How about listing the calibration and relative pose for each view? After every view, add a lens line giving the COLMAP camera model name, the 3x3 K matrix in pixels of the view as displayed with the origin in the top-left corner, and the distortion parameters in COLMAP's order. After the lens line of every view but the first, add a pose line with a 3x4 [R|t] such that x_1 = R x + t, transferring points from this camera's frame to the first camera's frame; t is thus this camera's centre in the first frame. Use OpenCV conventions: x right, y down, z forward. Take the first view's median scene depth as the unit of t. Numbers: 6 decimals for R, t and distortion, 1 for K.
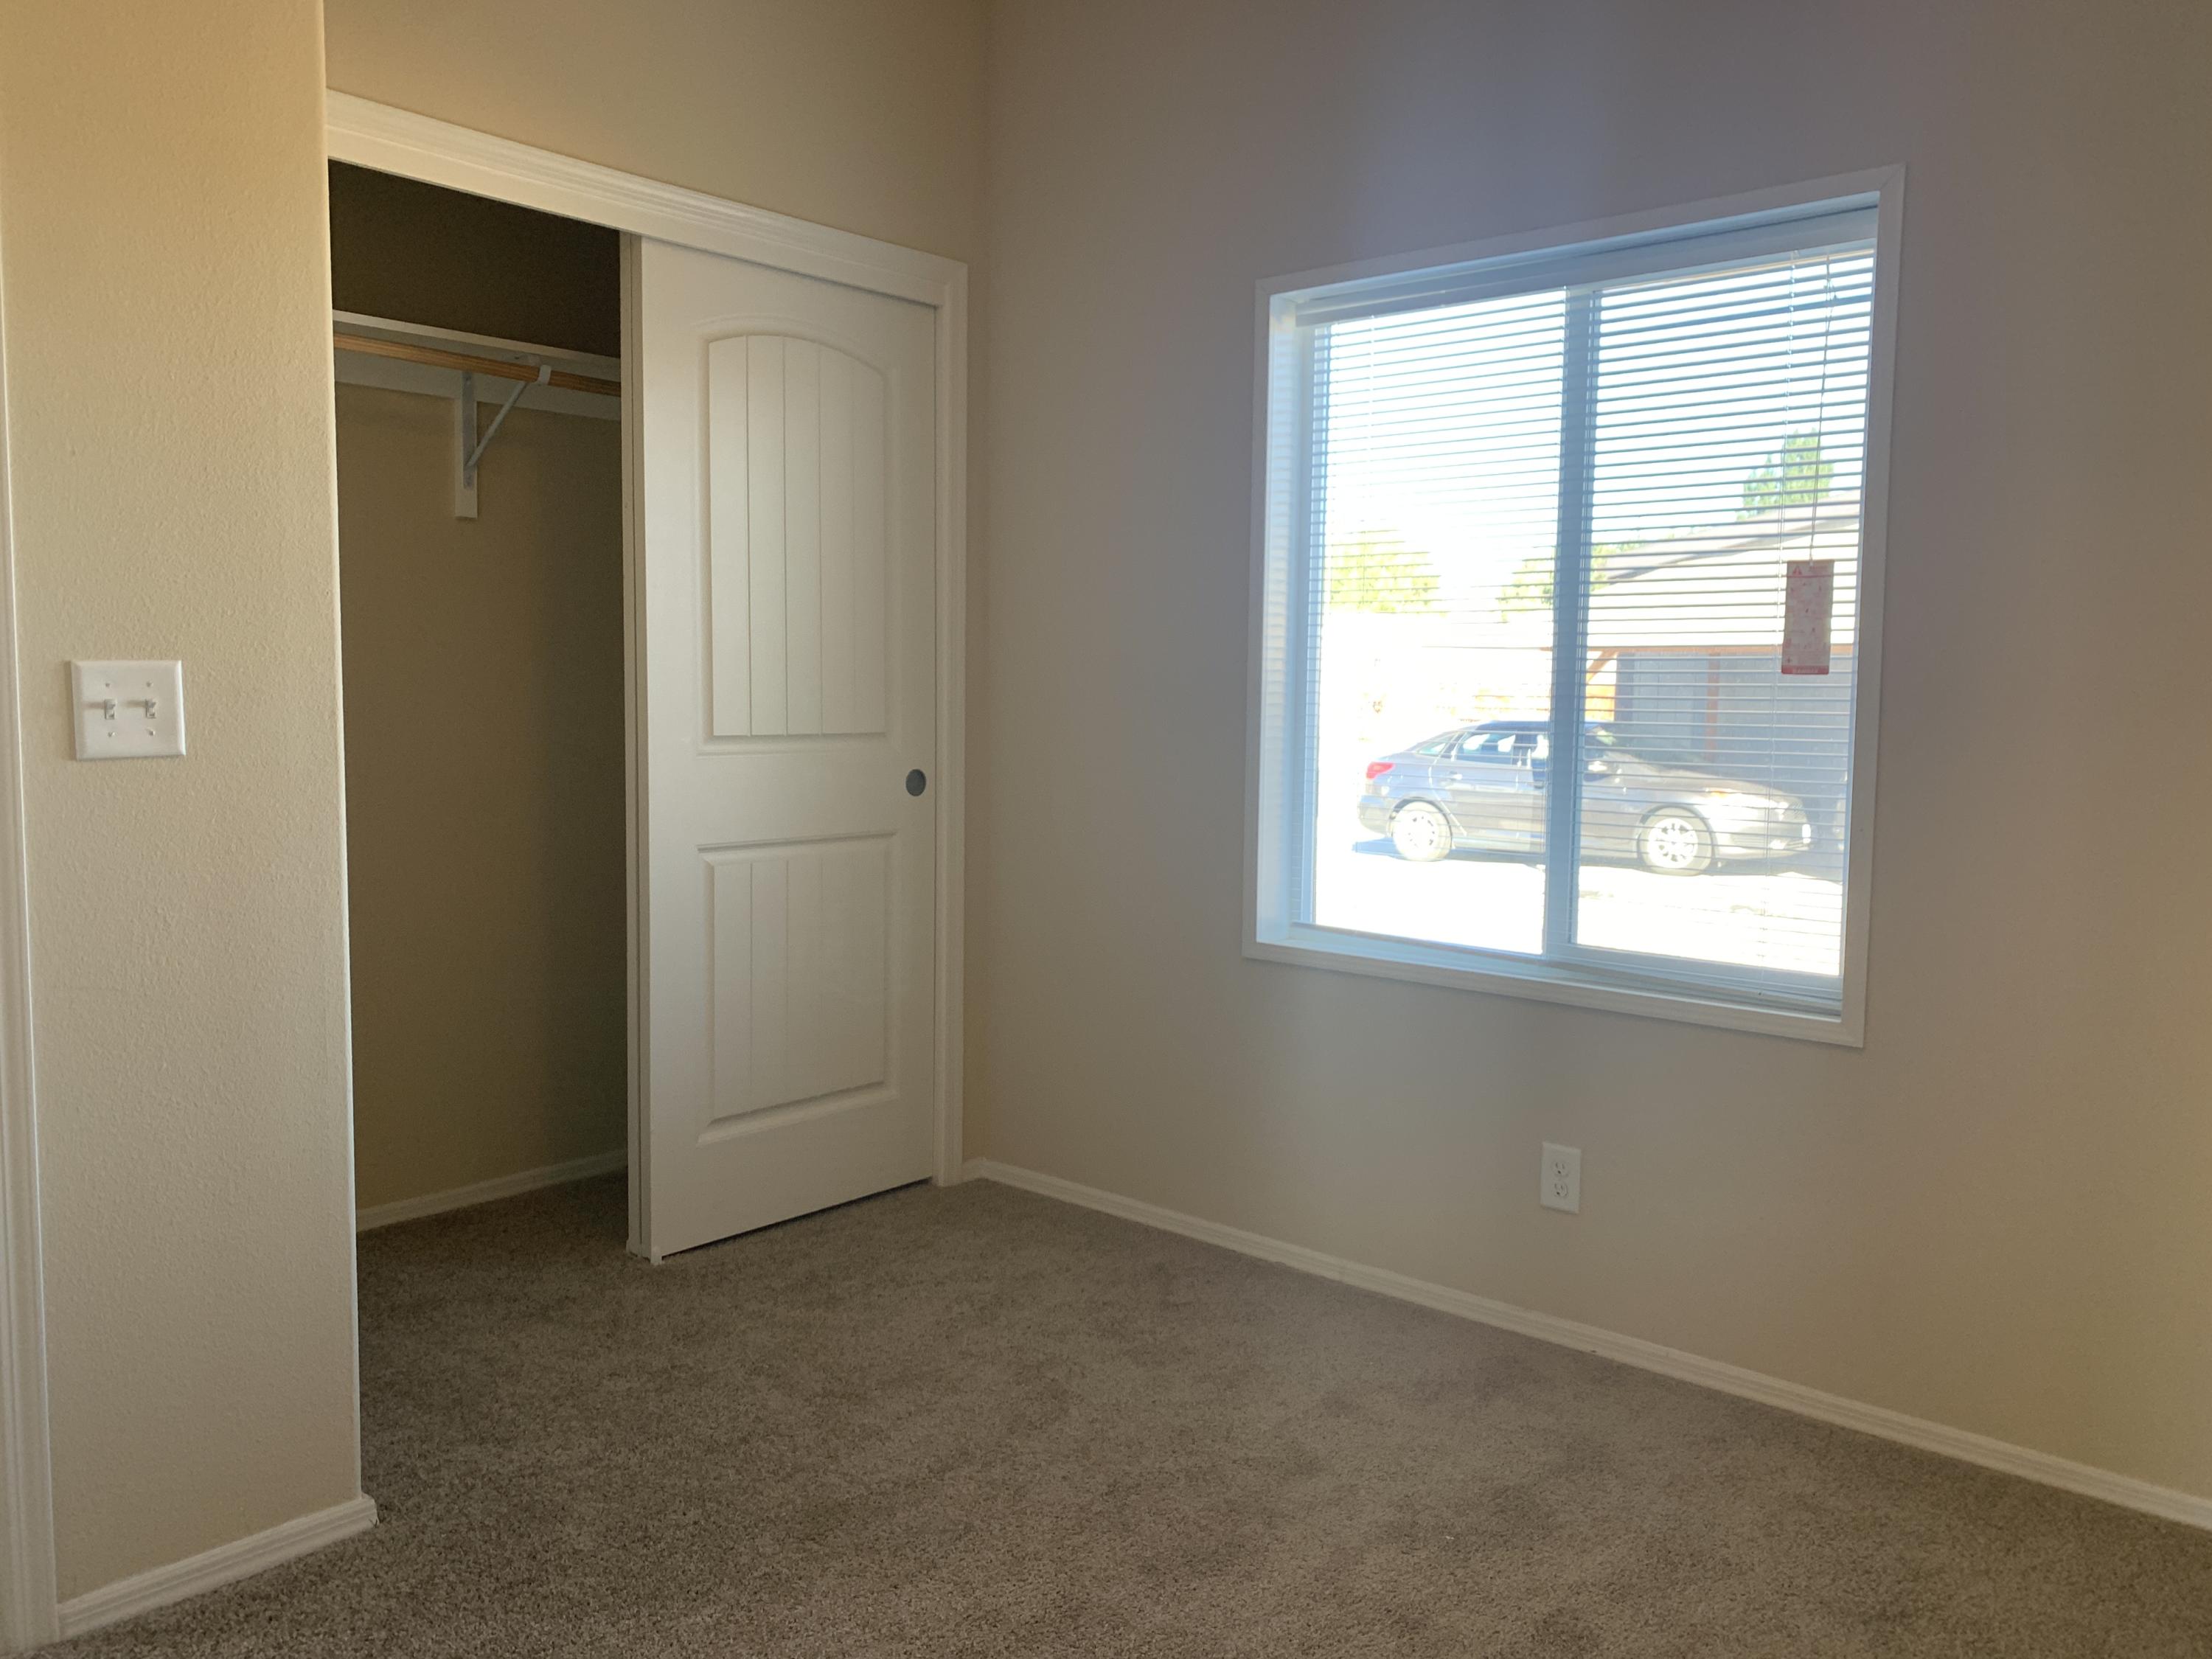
lens RADIAL K [[1695.0, 0, 1106.0], [0, 1695.0, 829.5], [0, 0, 1]] dist [0.000241, -0.004621]
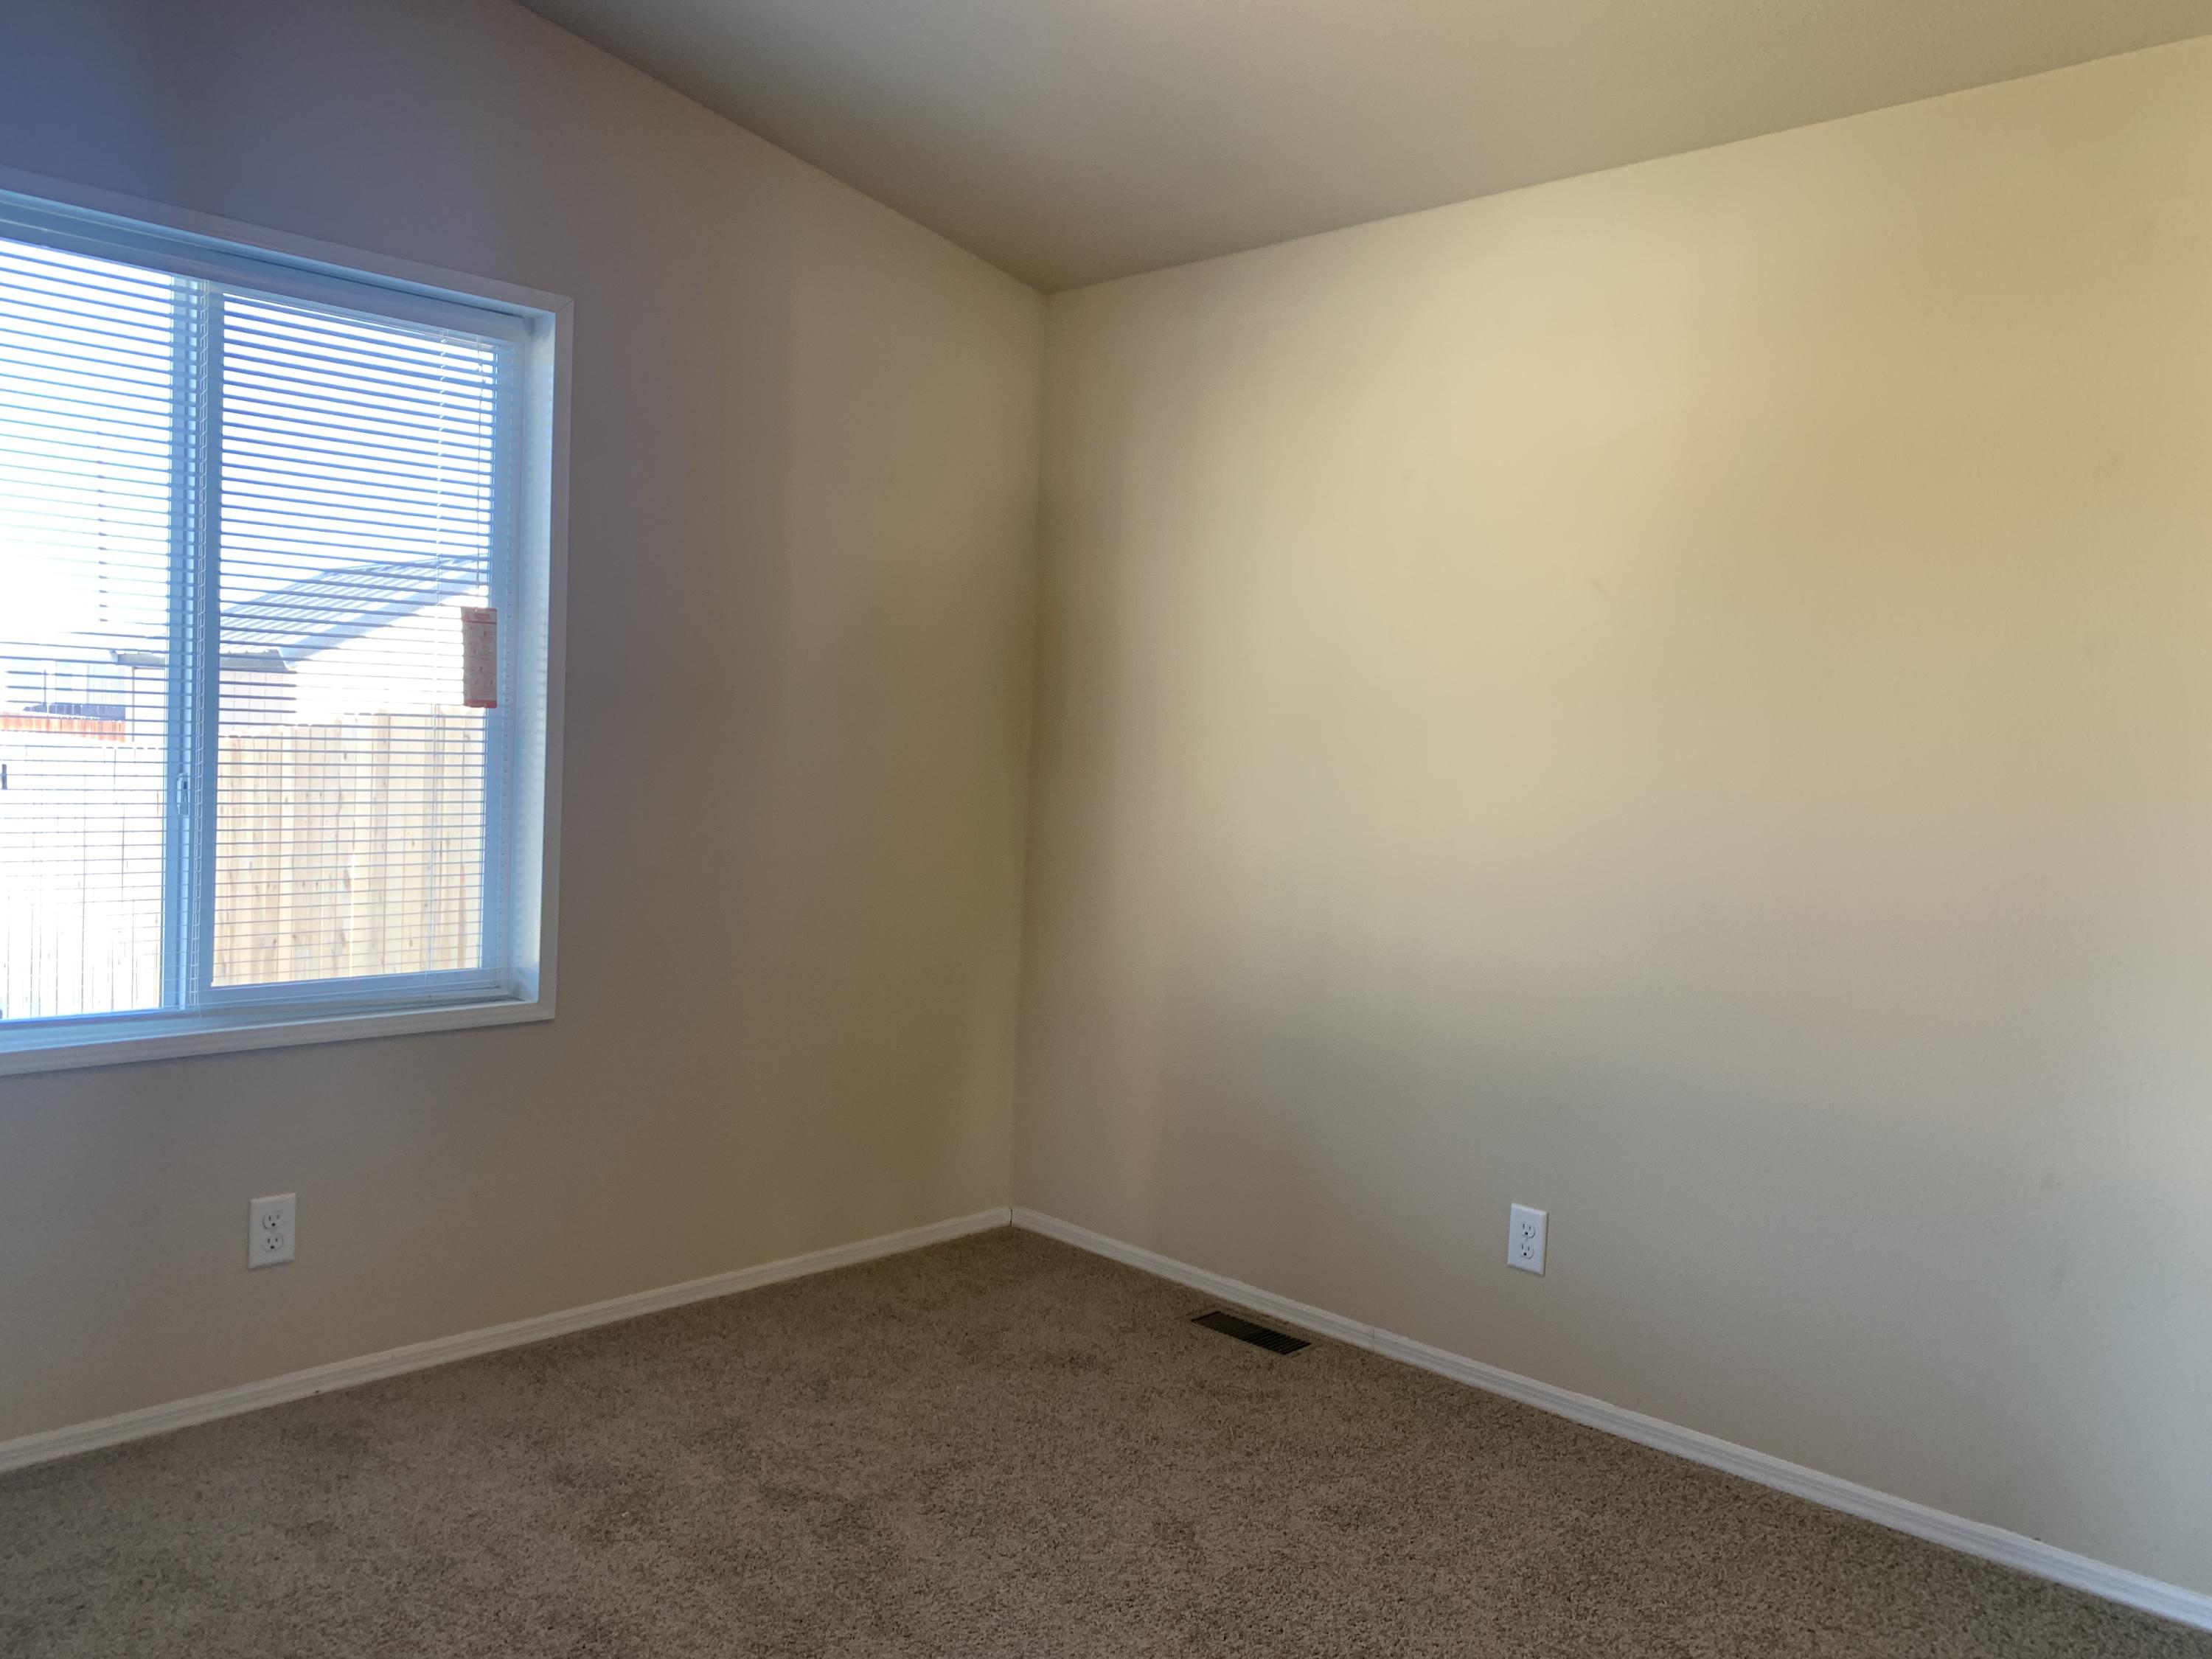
lens RADIAL K [[1686.8, 0, 1103.7], [0, 1686.8, 804.3], [0, 0, 1]] dist [0.028937, -0.033547]
pose [[0.066319, -0.055303, 0.996265, -0.650049], [0.055055, 0.997145, 0.051687, -0.057338], [-0.996278, 0.051421, 0.069174, 0.468395]]
